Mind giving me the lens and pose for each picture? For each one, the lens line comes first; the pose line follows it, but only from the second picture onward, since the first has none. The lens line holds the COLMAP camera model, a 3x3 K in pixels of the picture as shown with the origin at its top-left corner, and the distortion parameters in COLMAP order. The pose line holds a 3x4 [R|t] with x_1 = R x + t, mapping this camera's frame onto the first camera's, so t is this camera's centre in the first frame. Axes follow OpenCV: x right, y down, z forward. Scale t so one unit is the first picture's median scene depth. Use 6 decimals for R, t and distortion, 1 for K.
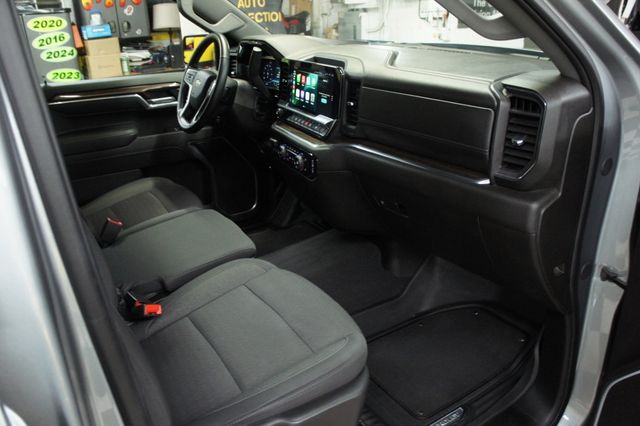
lens RADIAL K [[501.3, 0, 322.6], [0, 501.3, 216.1], [0, 0, 1]] dist [-0.164459, 0.106863]
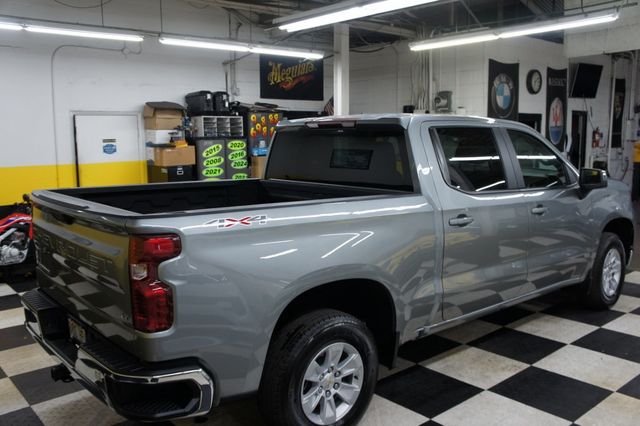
lens RADIAL K [[573.2, 0, 315.1], [0, 573.2, 214.6], [0, 0, 1]] dist [-0.108875, 0.113542]
pose [[0.990976, 0.011233, 0.133569, -0.566477], [0.022696, 0.968033, -0.249793, 0.297552], [-0.132105, 0.250571, 0.959043, -0.796489]]
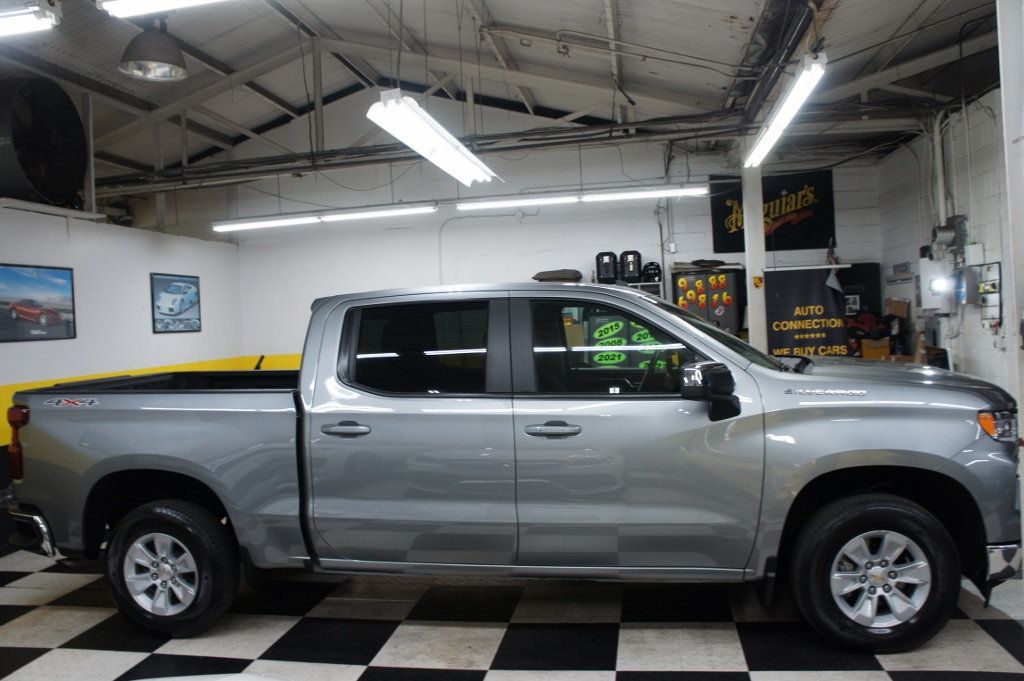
lens RADIAL K [[802.1, 0, 502.9], [0, 802.1, 343.5], [0, 0, 1]] dist [-0.164459, 0.106863]
pose [[0.735312, 0.023516, -0.677321, 0.480409], [-0.240413, 0.943455, -0.228241, 0.174046], [0.633654, 0.330665, 0.699387, -0.567208]]
